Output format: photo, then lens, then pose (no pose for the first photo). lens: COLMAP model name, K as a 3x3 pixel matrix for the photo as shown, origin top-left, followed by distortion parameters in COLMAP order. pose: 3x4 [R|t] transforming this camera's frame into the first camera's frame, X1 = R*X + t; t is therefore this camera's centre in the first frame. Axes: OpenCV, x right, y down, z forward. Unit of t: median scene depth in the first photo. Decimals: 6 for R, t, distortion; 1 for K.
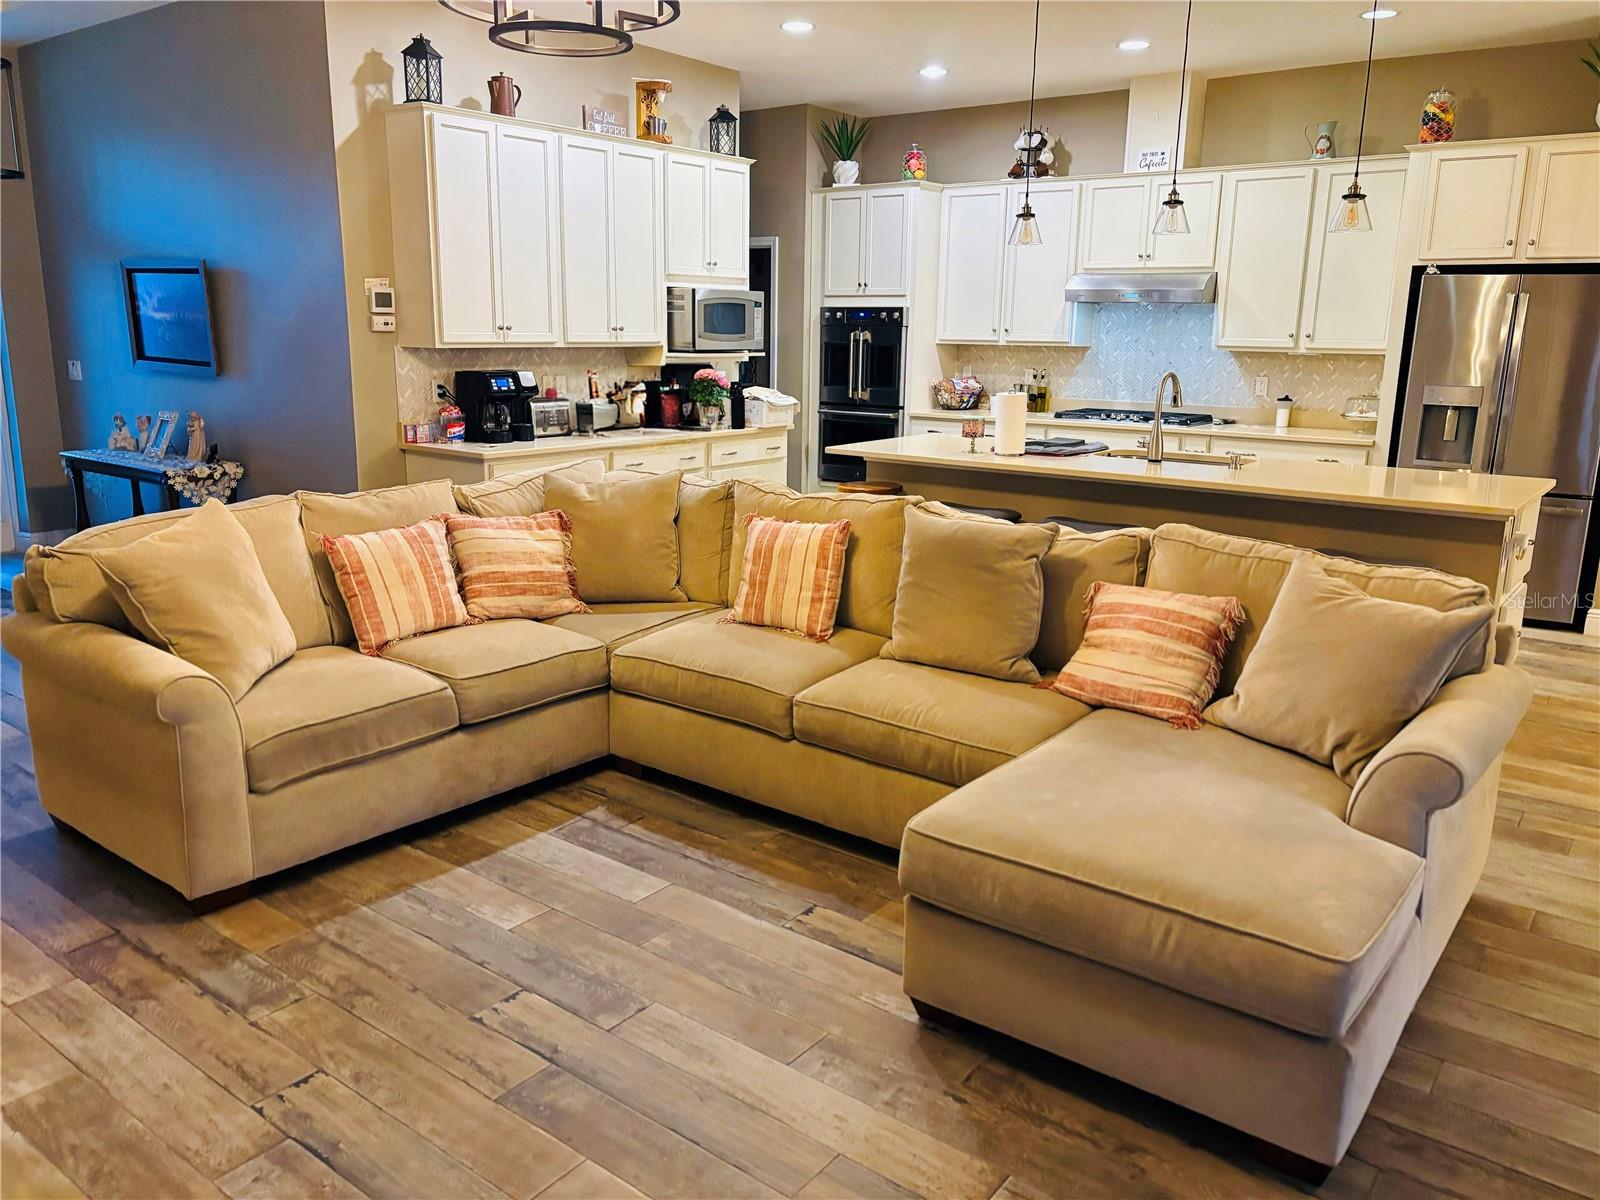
lens RADIAL K [[1200.9, 0, 794.6], [0, 1200.9, 596.3], [0, 0, 1]] dist [0.045911, -0.052209]
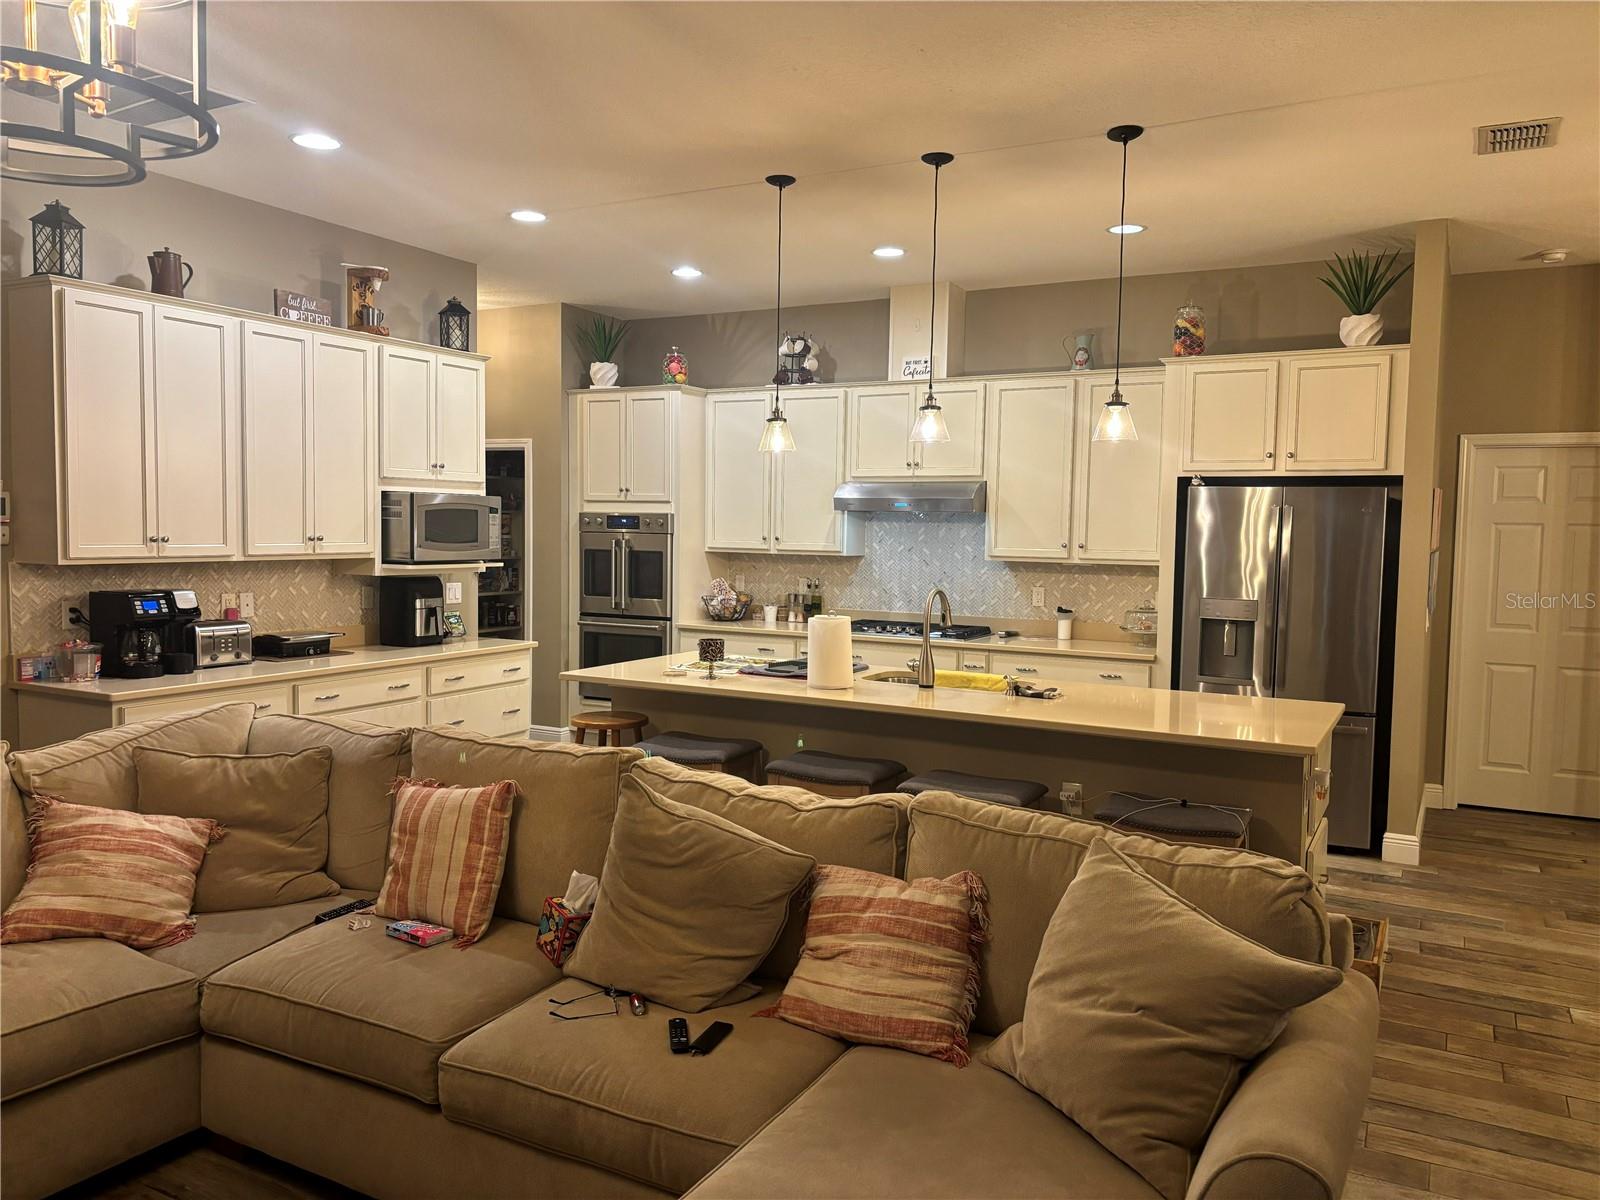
lens RADIAL K [[1200.9, 0, 798.2], [0, 1200.9, 604.8], [0, 0, 1]] dist [0.045911, -0.052209]
pose [[0.986923, -0.009102, 0.160935, 0.055027], [0.033831, 0.987863, -0.151596, -0.036267], [-0.157602, 0.155058, 0.975253, 0.124530]]
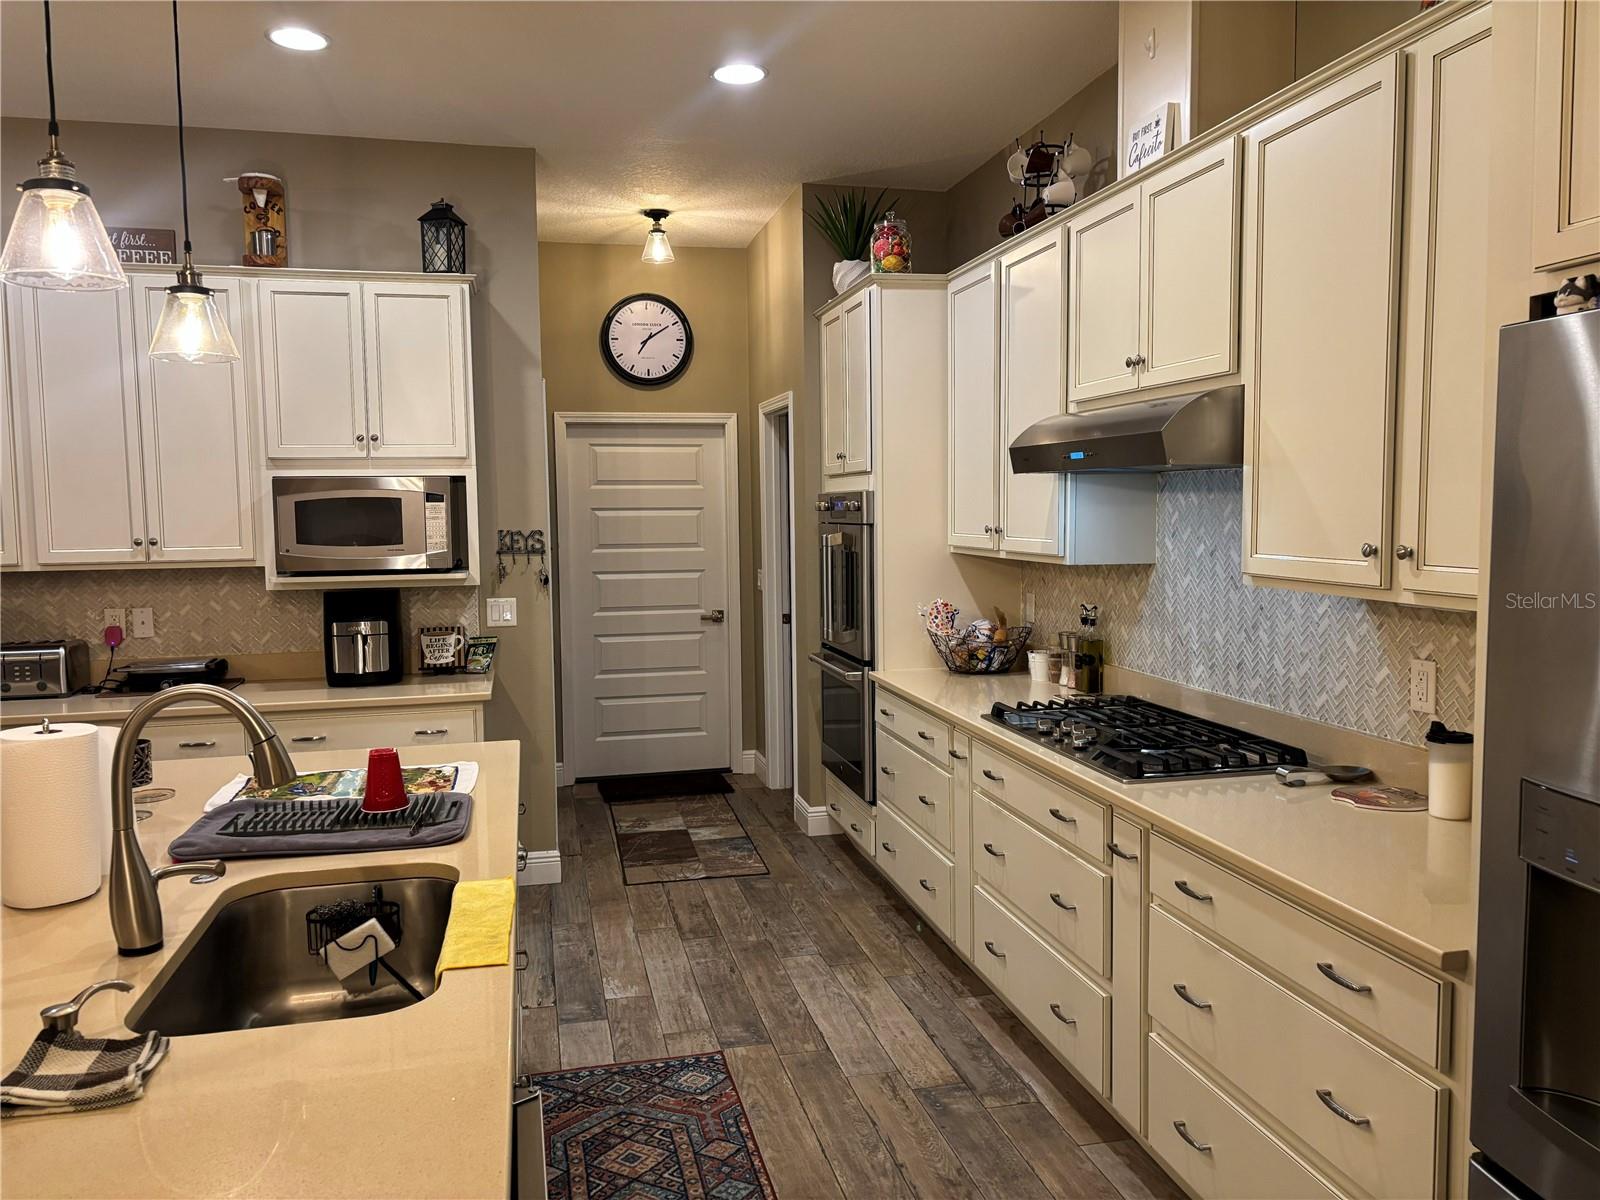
lens RADIAL K [[1200.9, 0, 786.0], [0, 1200.9, 592.3], [0, 0, 1]] dist [0.045911, -0.052209]
pose [[0.765332, 0.023524, -0.643206, 0.581521], [-0.120583, 0.986878, -0.107385, -0.173836], [0.632240, 0.159745, 0.758126, 0.755491]]
